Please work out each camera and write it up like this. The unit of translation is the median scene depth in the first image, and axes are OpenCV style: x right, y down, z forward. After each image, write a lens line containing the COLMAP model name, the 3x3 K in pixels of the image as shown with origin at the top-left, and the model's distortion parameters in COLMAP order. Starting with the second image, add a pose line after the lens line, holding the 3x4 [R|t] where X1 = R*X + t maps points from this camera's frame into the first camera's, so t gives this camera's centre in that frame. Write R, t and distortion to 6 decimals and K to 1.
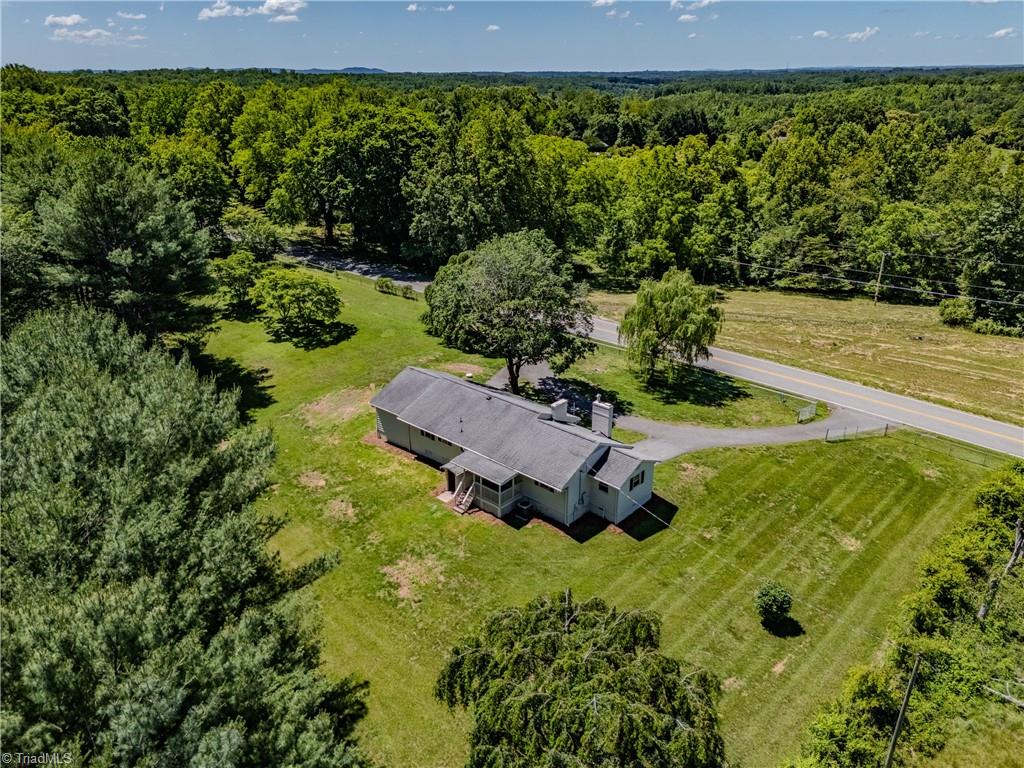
lens RADIAL K [[746.3, 0, 513.3], [0, 746.3, 383.9], [0, 0, 1]] dist [0.121923, -0.106164]
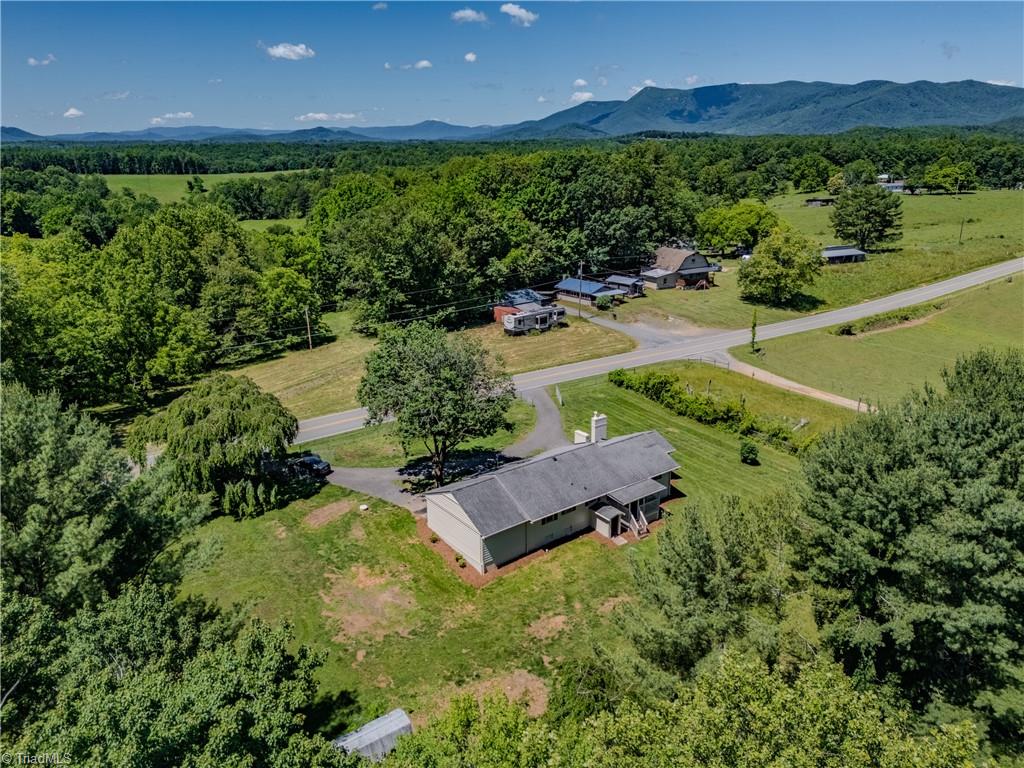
lens RADIAL K [[746.3, 0, 513.3], [0, 746.3, 383.9], [0, 0, 1]] dist [0.121923, -0.106164]
pose [[0.165161, -0.294758, 0.941190, -0.821618], [0.377081, 0.900666, 0.215896, -0.267666], [-0.911335, 0.319248, 0.259903, 0.585008]]
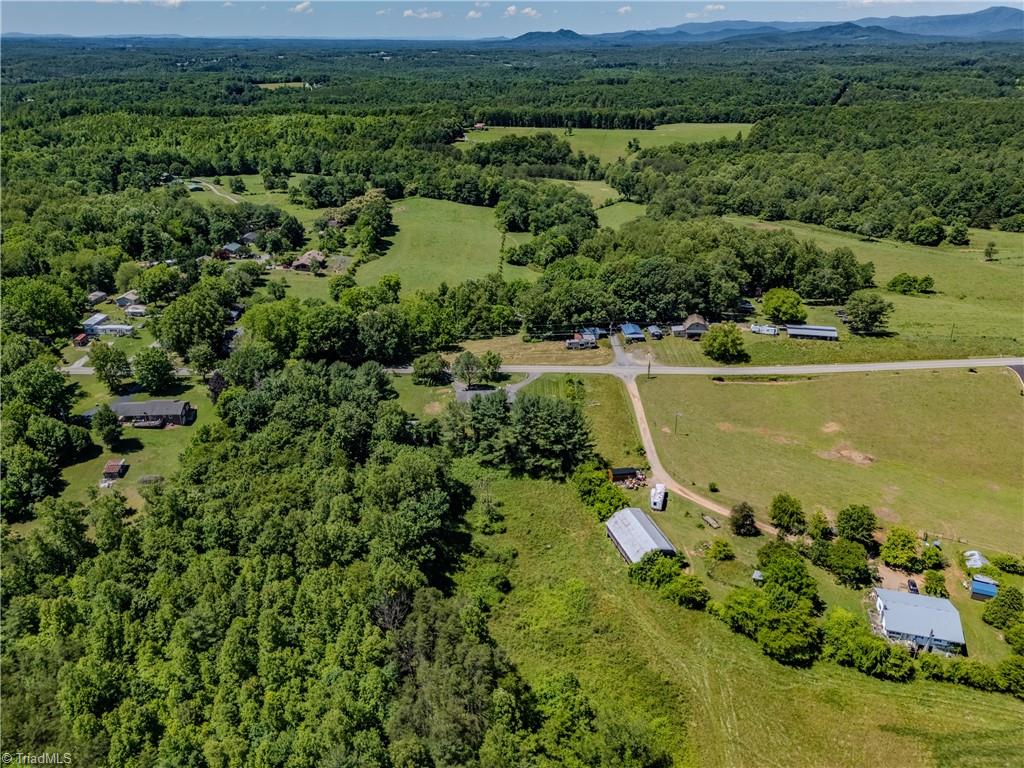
lens RADIAL K [[746.3, 0, 513.3], [0, 746.3, 383.9], [0, 0, 1]] dist [0.121923, -0.106164]
pose [[0.707449, -0.285979, 0.646322, -2.196800], [0.261870, 0.955455, 0.136125, -0.466137], [-0.656461, 0.072951, 0.750825, -1.934178]]
